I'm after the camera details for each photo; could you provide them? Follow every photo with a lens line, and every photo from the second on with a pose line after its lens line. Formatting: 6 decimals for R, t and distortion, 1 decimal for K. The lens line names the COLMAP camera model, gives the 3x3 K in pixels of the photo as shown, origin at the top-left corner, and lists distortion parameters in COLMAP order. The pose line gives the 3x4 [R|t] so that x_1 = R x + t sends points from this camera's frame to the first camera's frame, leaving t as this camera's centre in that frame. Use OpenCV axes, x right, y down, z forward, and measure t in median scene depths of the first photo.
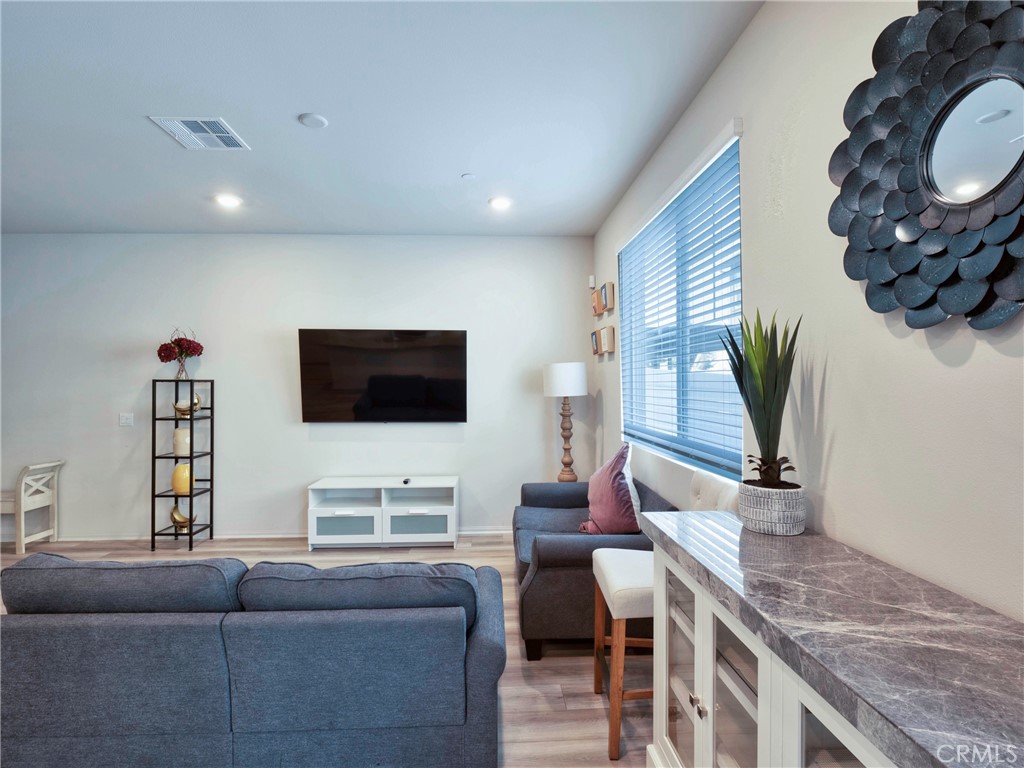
lens RADIAL K [[524.1, 0, 503.0], [0, 524.1, 386.6], [0, 0, 1]] dist [-0.010640, -0.005495]
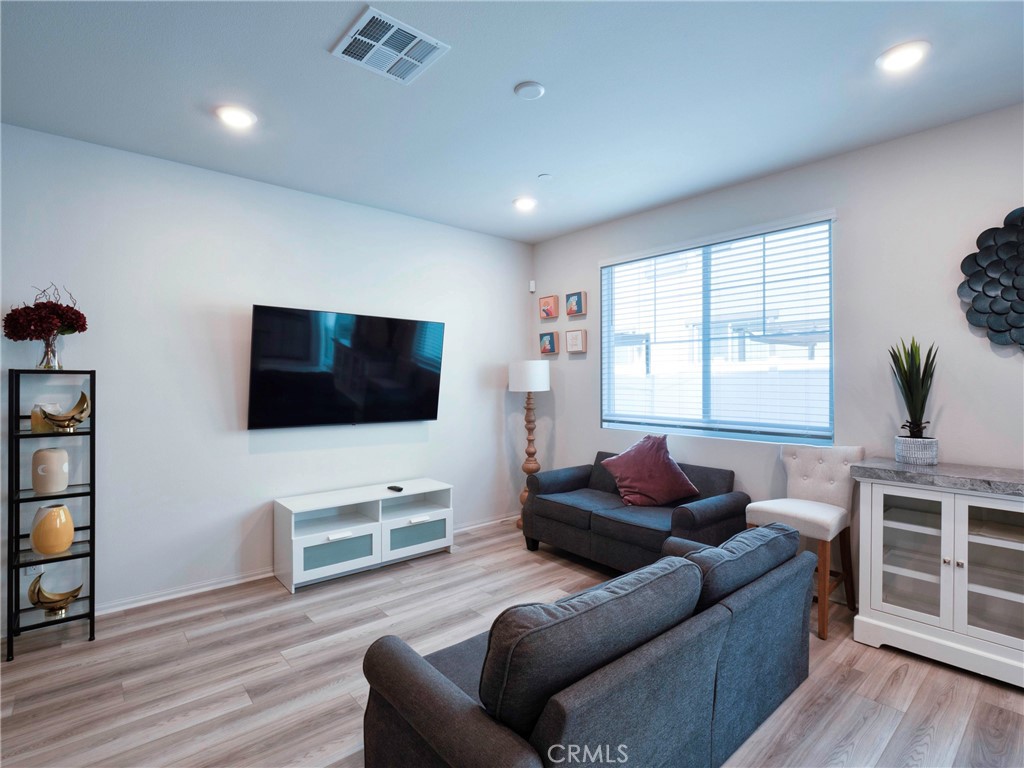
lens RADIAL K [[524.1, 0, 513.4], [0, 524.1, 382.3], [0, 0, 1]] dist [-0.010640, -0.005495]
pose [[0.774831, 0.001685, 0.632166, -0.589512], [-0.000528, 0.999998, -0.002018, 0.002478], [-0.632168, 0.001230, 0.774830, 0.187330]]
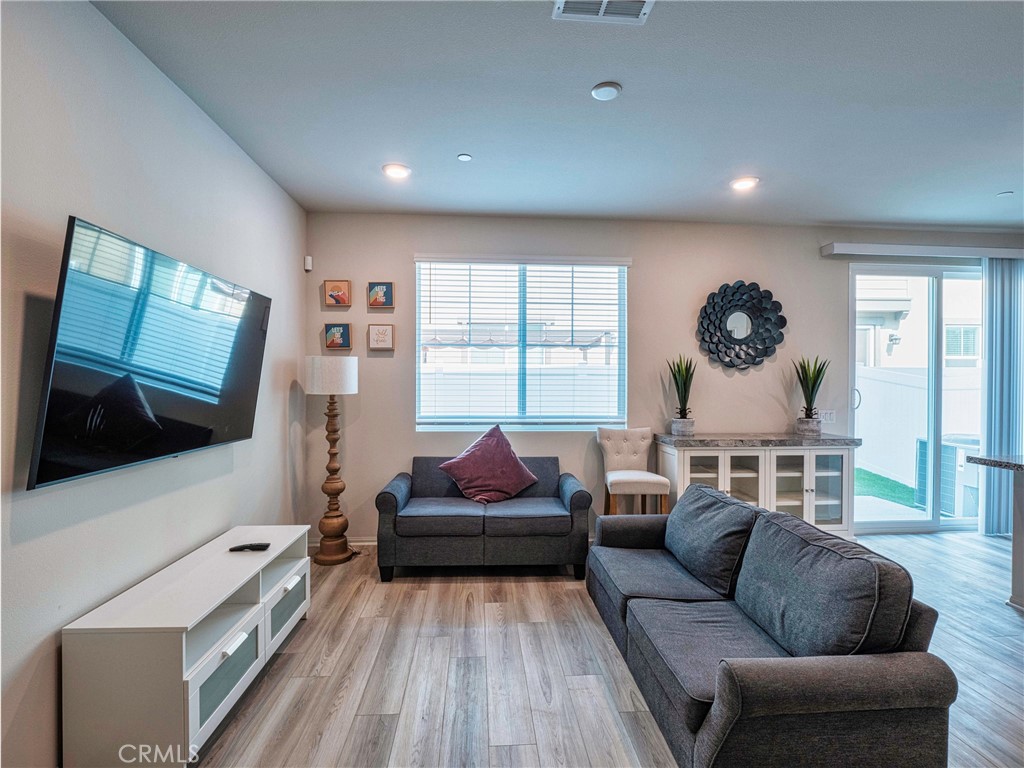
lens RADIAL K [[524.1, 0, 500.7], [0, 524.1, 380.0], [0, 0, 1]] dist [-0.010640, -0.005495]
pose [[-0.062903, 0.002208, 0.998017, -0.779295], [-0.000383, 0.999997, -0.002237, -0.002926], [-0.998020, -0.000523, -0.062902, 0.775474]]
